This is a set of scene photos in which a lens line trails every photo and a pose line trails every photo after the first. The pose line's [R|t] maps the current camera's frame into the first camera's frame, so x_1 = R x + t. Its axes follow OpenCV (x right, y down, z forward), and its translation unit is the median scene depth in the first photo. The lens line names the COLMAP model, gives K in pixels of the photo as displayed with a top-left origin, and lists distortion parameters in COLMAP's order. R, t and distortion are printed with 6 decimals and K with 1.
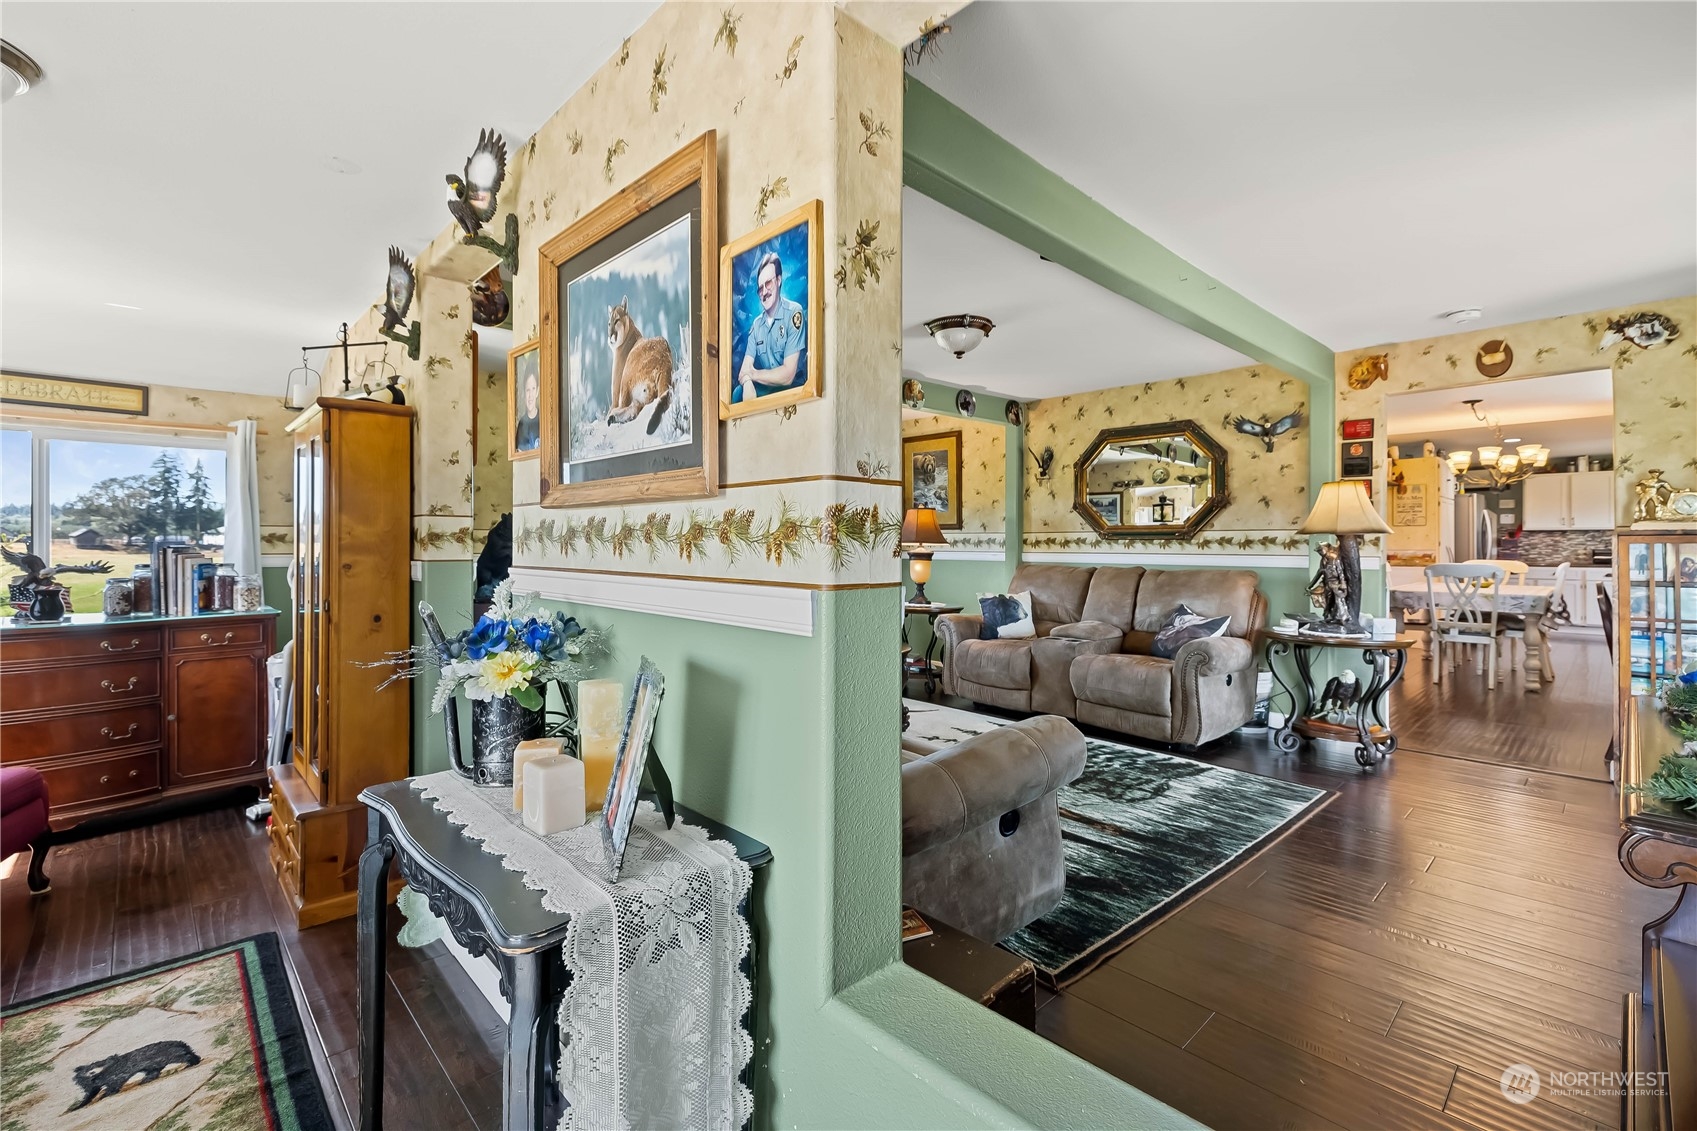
lens RADIAL K [[742.0, 0, 852.8], [0, 742.0, 539.6], [0, 0, 1]] dist [0.000087, 0.000109]
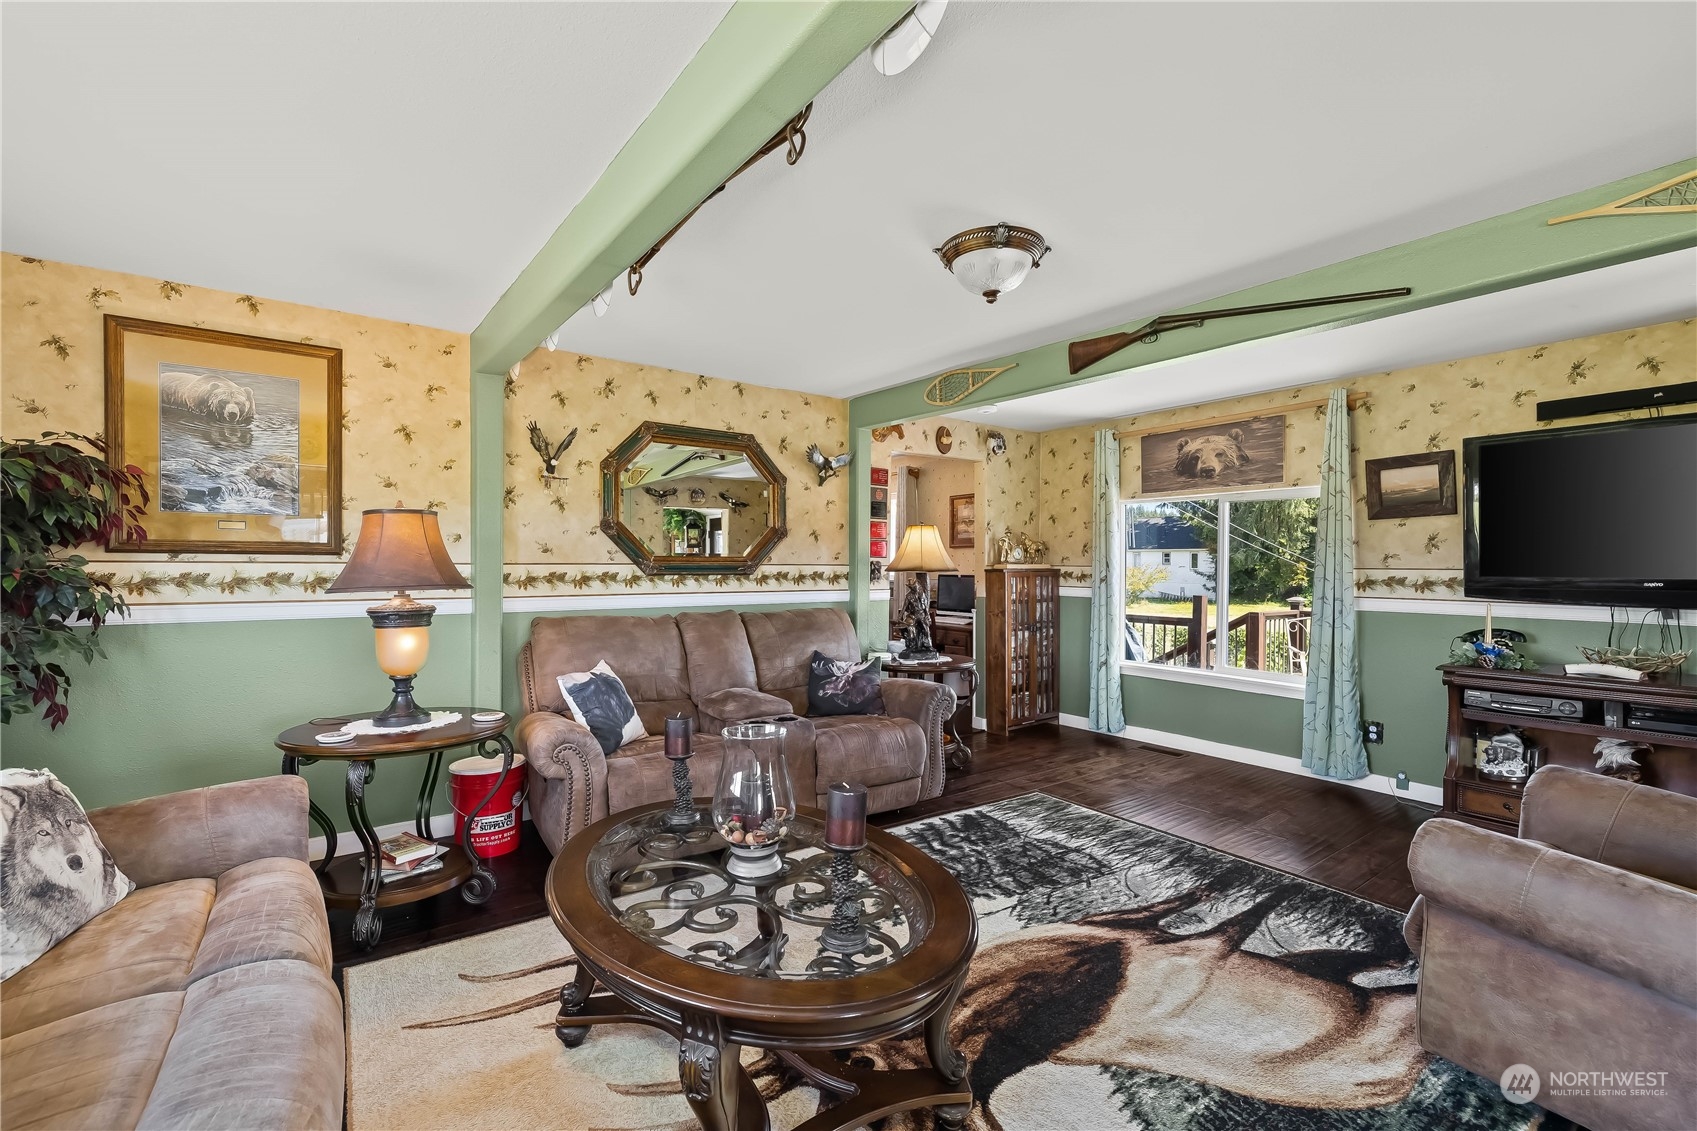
lens RADIAL K [[722.0, 0, 848.5], [0, 722.0, 565.5], [0, 0, 1]] dist [0.000342, 0.000255]
pose [[0.121193, 0.000427, 0.992629, -0.386672], [-0.006880, 0.999976, 0.000410, -0.012794], [-0.992605, -0.006879, 0.121193, 0.848344]]
